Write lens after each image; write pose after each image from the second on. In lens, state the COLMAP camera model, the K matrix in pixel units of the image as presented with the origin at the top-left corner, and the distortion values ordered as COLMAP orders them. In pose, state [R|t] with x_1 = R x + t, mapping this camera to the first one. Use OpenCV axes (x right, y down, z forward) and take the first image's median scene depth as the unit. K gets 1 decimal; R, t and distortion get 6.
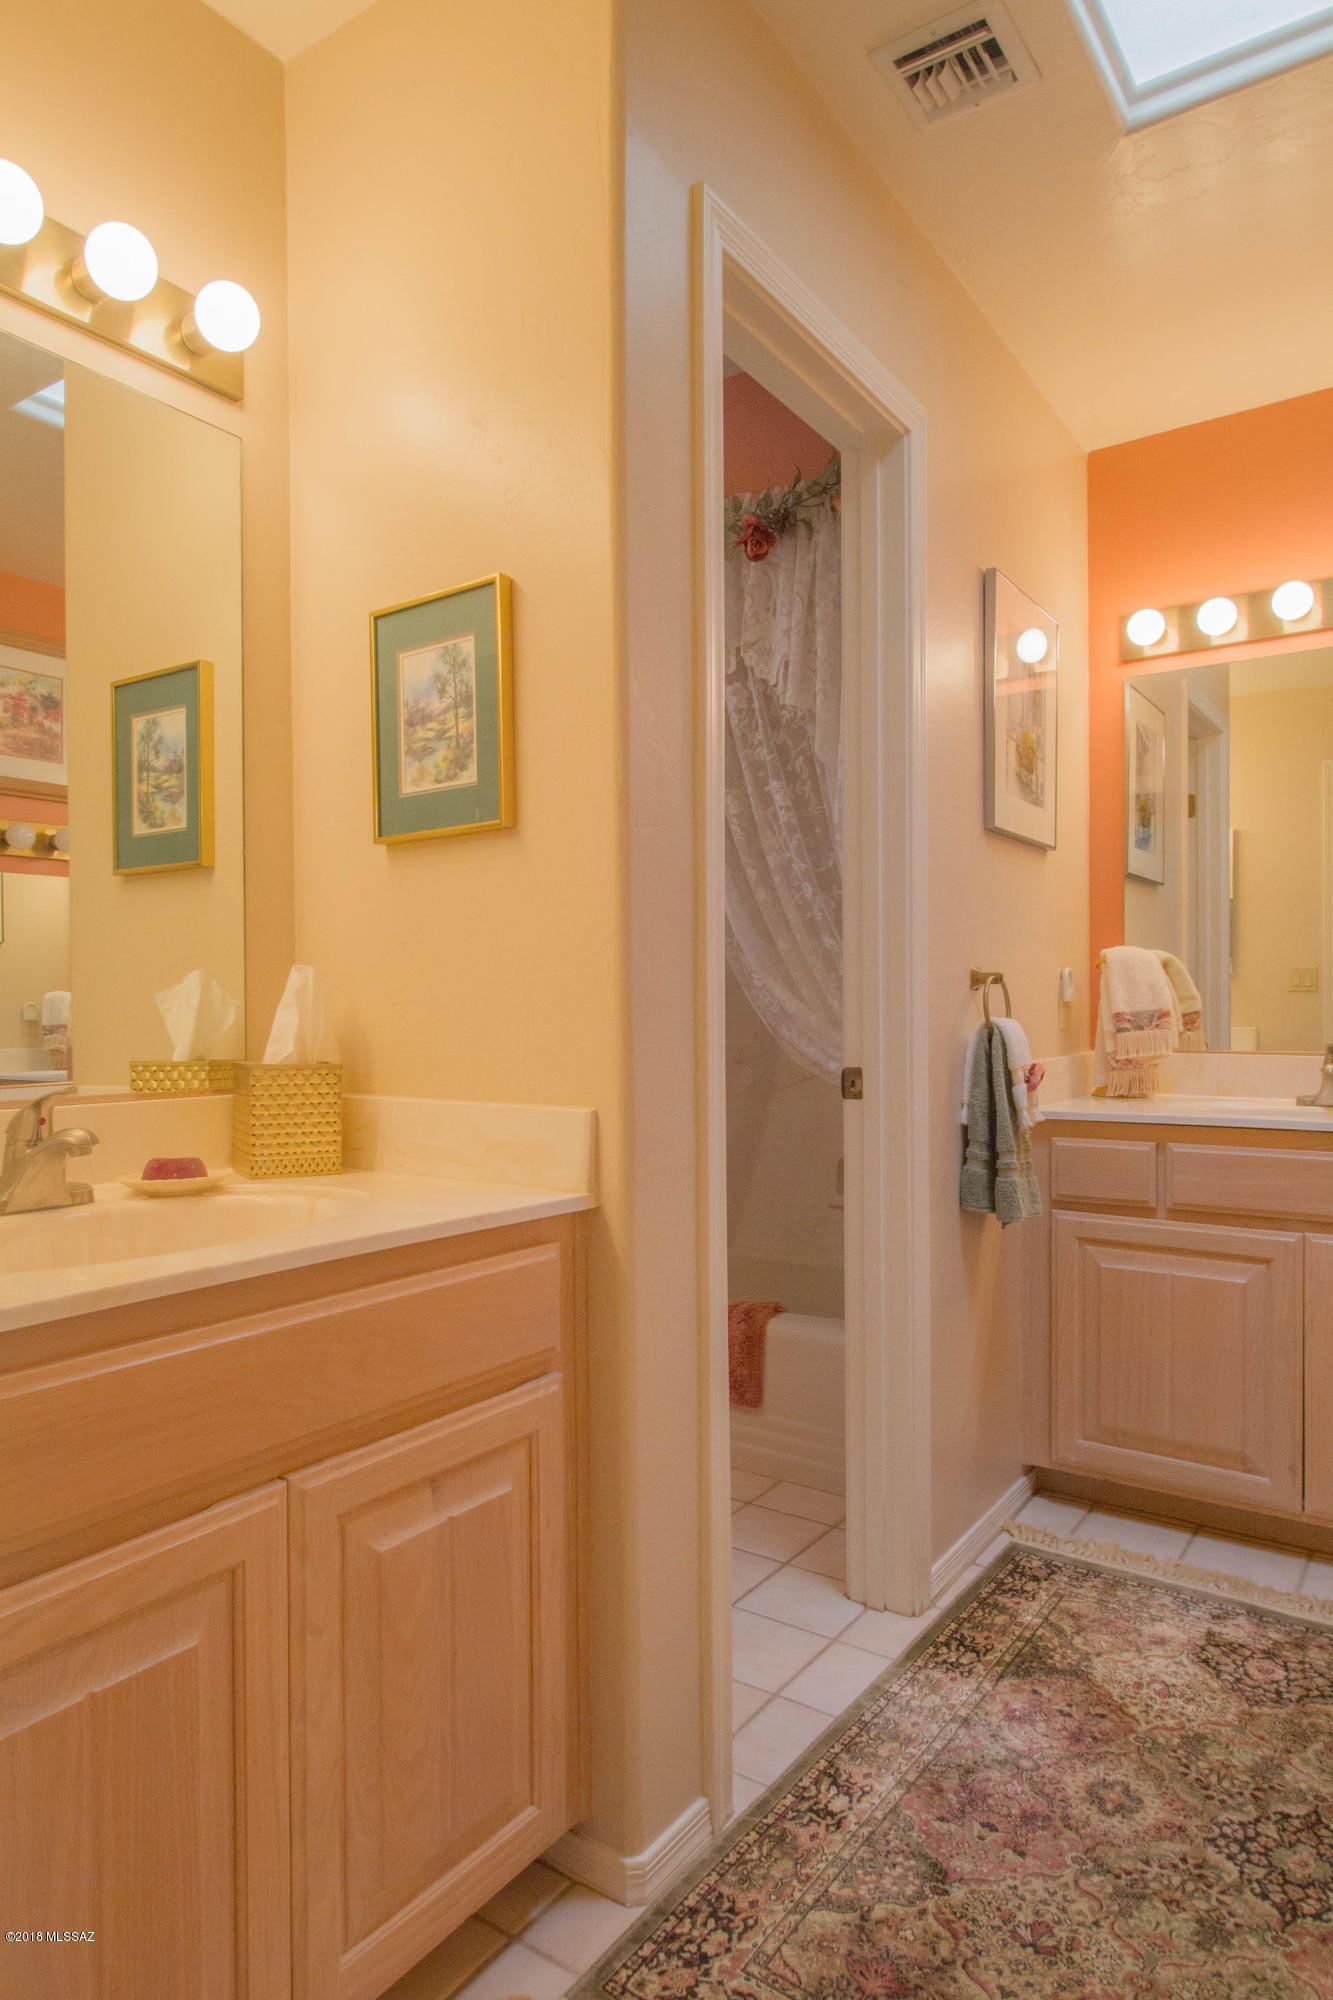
lens RADIAL K [[1198.2, 0, 658.2], [0, 1198.2, 1004.7], [0, 0, 1]] dist [0.011309, -0.014505]
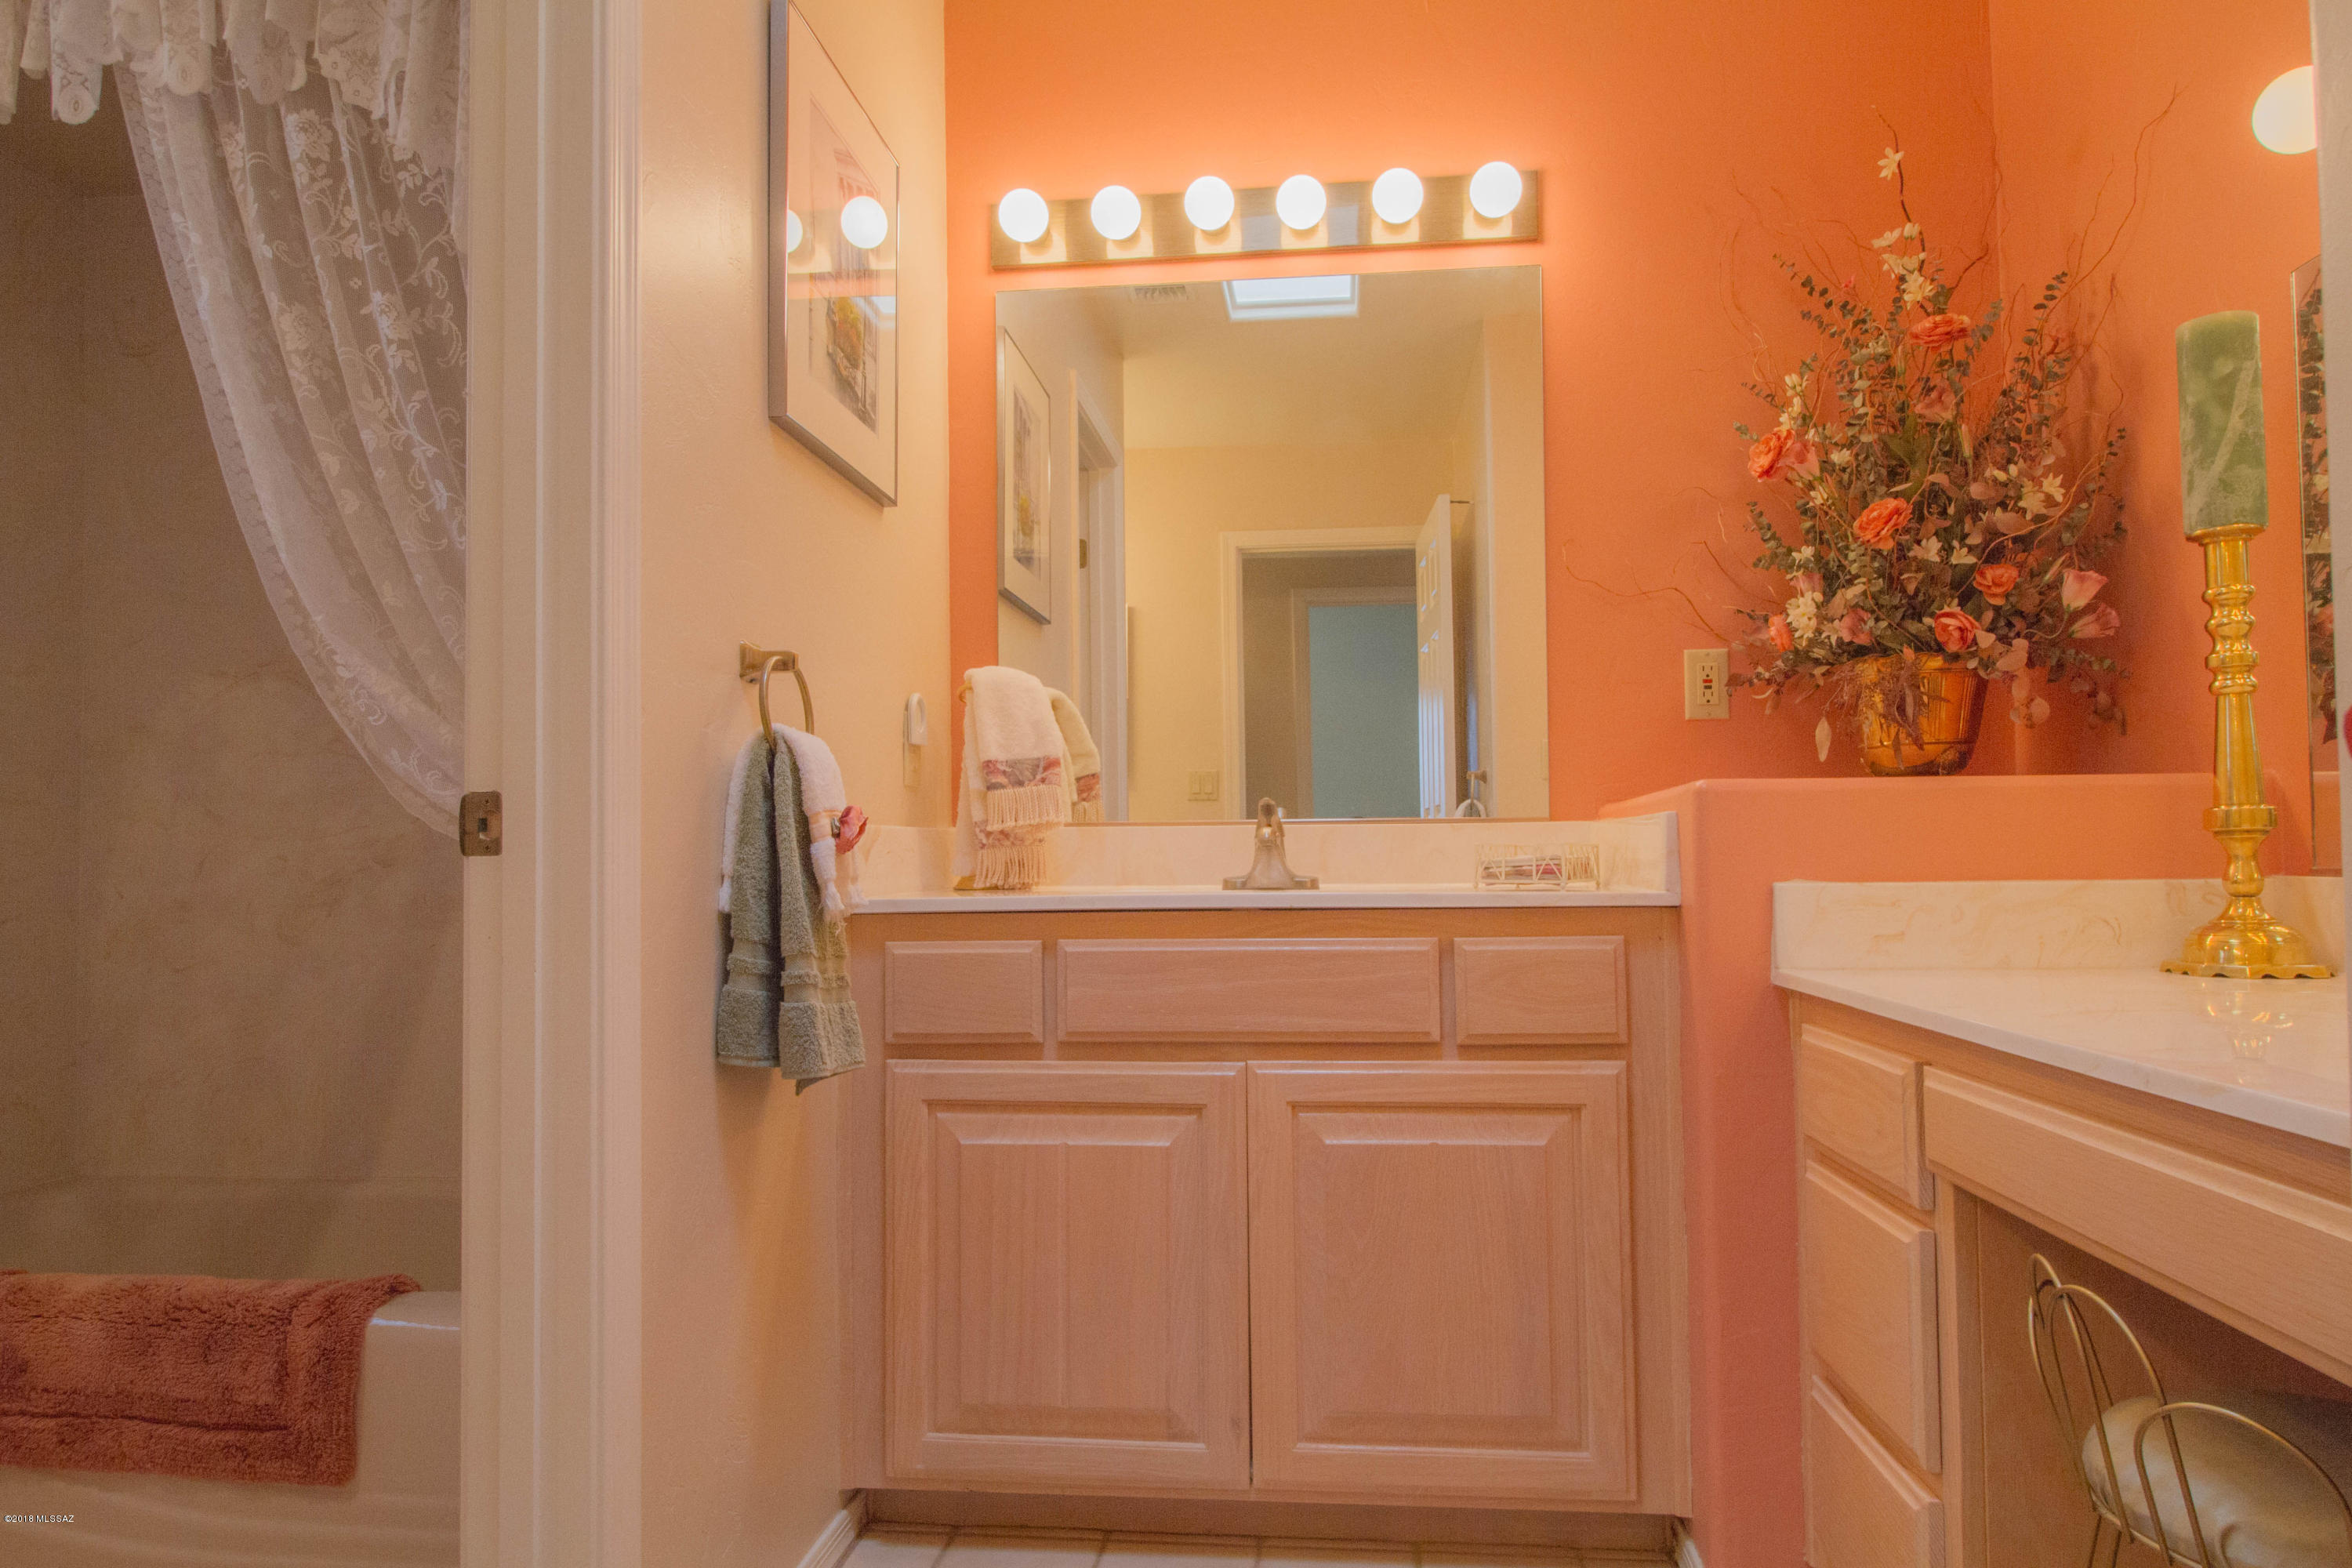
lens RADIAL K [[1409.1, 0, 1160.9], [0, 1409.1, 789.4], [0, 0, 1]] dist [0.011309, -0.014505]
pose [[0.889470, 0.012532, 0.456821, 0.121737], [0.011927, 0.998647, -0.050619, 0.071012], [-0.456838, 0.050473, 0.888117, 0.286884]]
